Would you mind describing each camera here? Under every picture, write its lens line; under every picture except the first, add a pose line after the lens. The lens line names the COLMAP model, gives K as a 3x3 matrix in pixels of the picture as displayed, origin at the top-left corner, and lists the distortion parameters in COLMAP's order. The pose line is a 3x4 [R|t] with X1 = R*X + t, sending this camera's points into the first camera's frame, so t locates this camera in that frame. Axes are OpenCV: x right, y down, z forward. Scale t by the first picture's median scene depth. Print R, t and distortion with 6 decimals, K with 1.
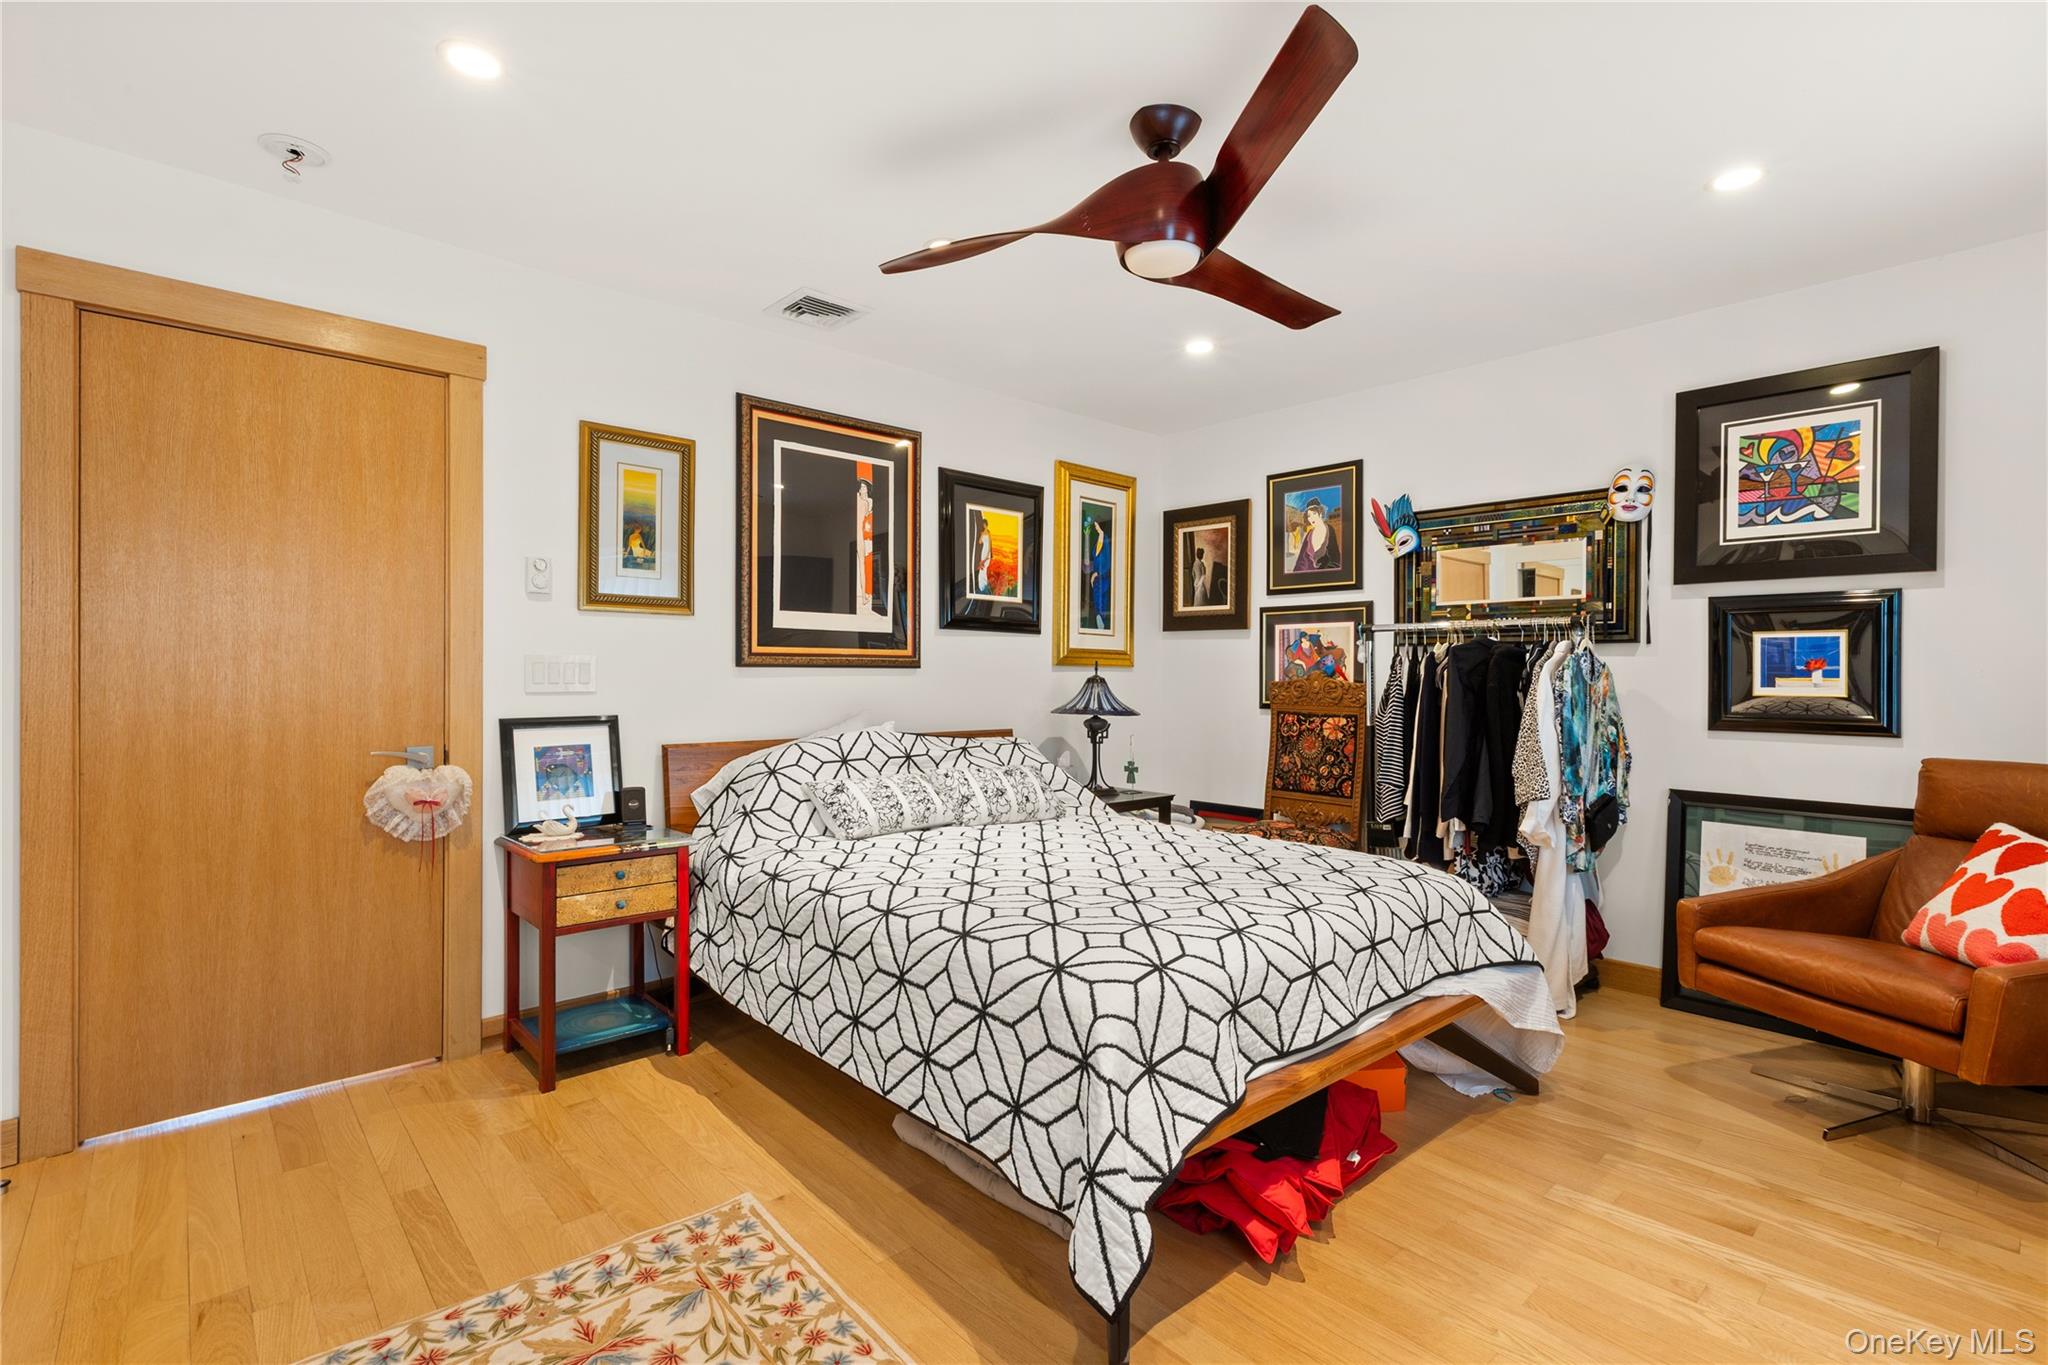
lens RADIAL K [[941.9, 0, 1024.0], [0, 941.9, 682.5], [0, 0, 1]] dist [0.000483, -0.000112]
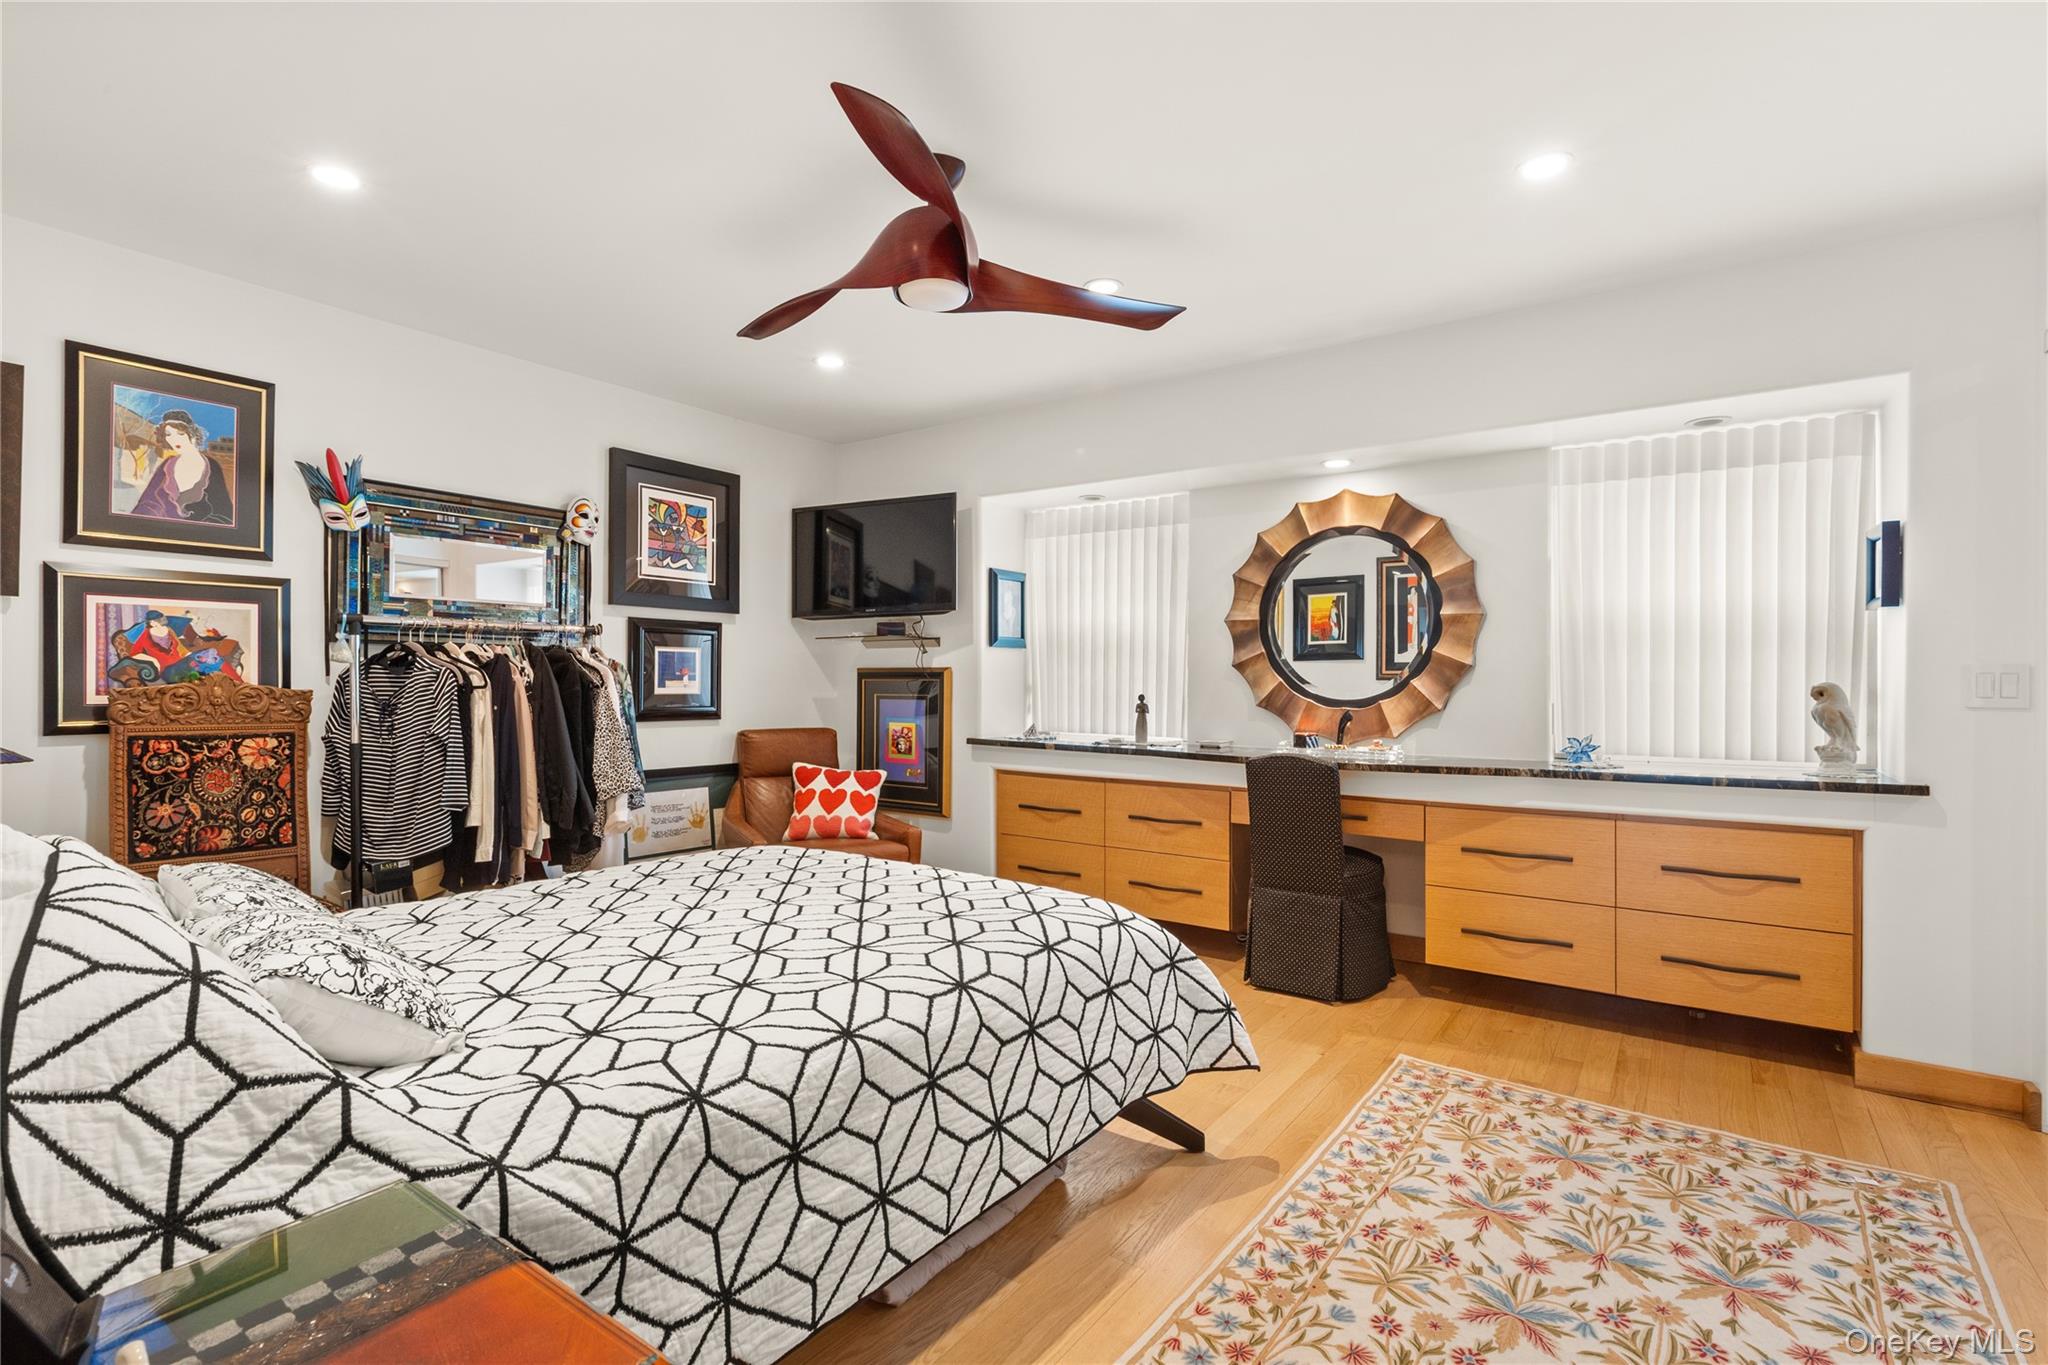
lens RADIAL K [[941.9, 0, 1024.0], [0, 941.9, 682.5], [0, 0, 1]] dist [0.000483, -0.000112]
pose [[-0.208345, -0.006048, 0.978037, -0.508395], [0.003561, 0.999970, 0.006942, -0.007970], [-0.978049, 0.004929, -0.208317, 0.614155]]
